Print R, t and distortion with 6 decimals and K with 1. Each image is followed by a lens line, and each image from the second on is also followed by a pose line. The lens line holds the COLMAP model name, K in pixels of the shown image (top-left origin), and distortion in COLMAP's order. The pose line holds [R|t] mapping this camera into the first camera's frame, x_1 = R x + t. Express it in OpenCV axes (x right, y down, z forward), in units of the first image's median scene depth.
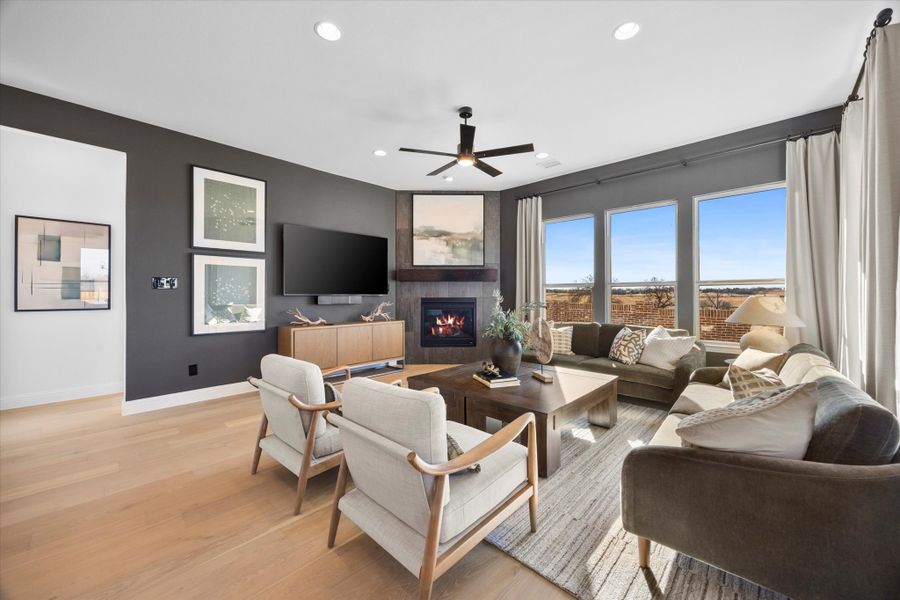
lens RADIAL K [[347.2, 0, 448.4], [0, 347.2, 293.6], [0, 0, 1]] dist [-0.000990, -0.000126]
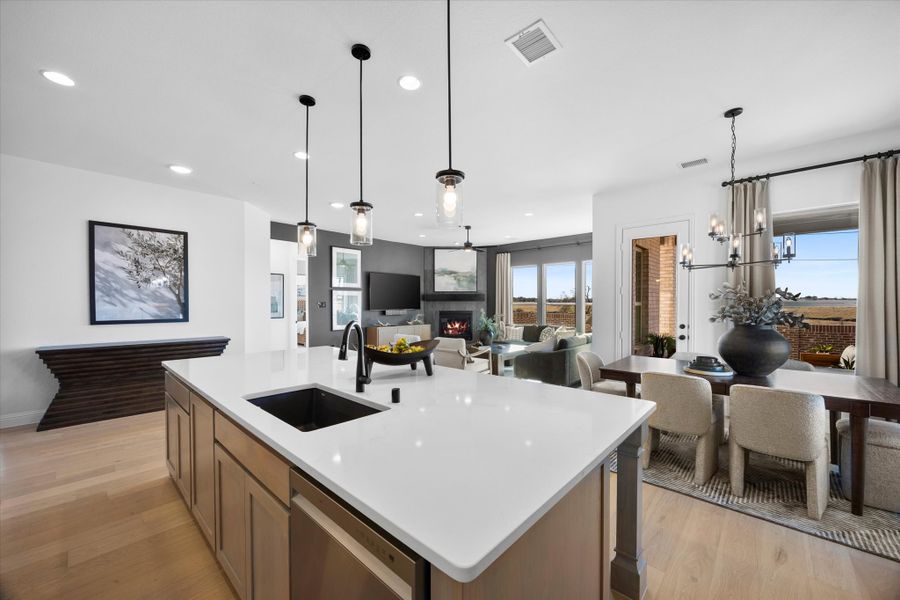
lens RADIAL K [[347.2, 0, 448.4], [0, 347.2, 293.6], [0, 0, 1]] dist [-0.000990, -0.000126]
pose [[0.999921, 0.000682, 0.012591, -0.059217], [-0.000302, 0.999545, -0.030148, -0.022601], [-0.012605, 0.030142, 0.999466, -0.702887]]
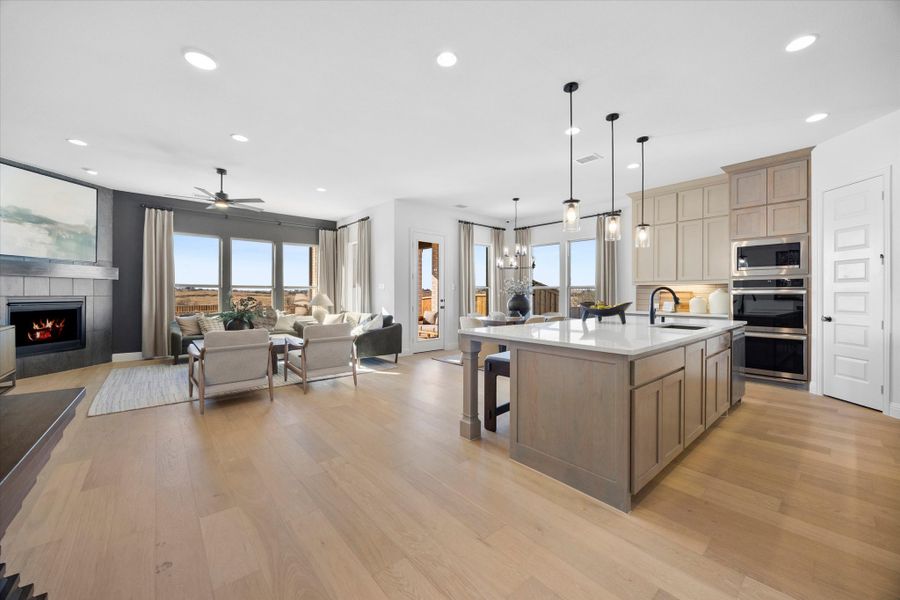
lens RADIAL K [[340.2, 0, 449.2], [0, 340.2, 295.6], [0, 0, 1]] dist [0.000460, 0.000107]
pose [[0.110239, -0.000402, 0.993905, -0.778254], [-0.001580, 0.999999, 0.000580, 0.008636], [-0.993904, -0.001634, 0.110238, -0.079918]]
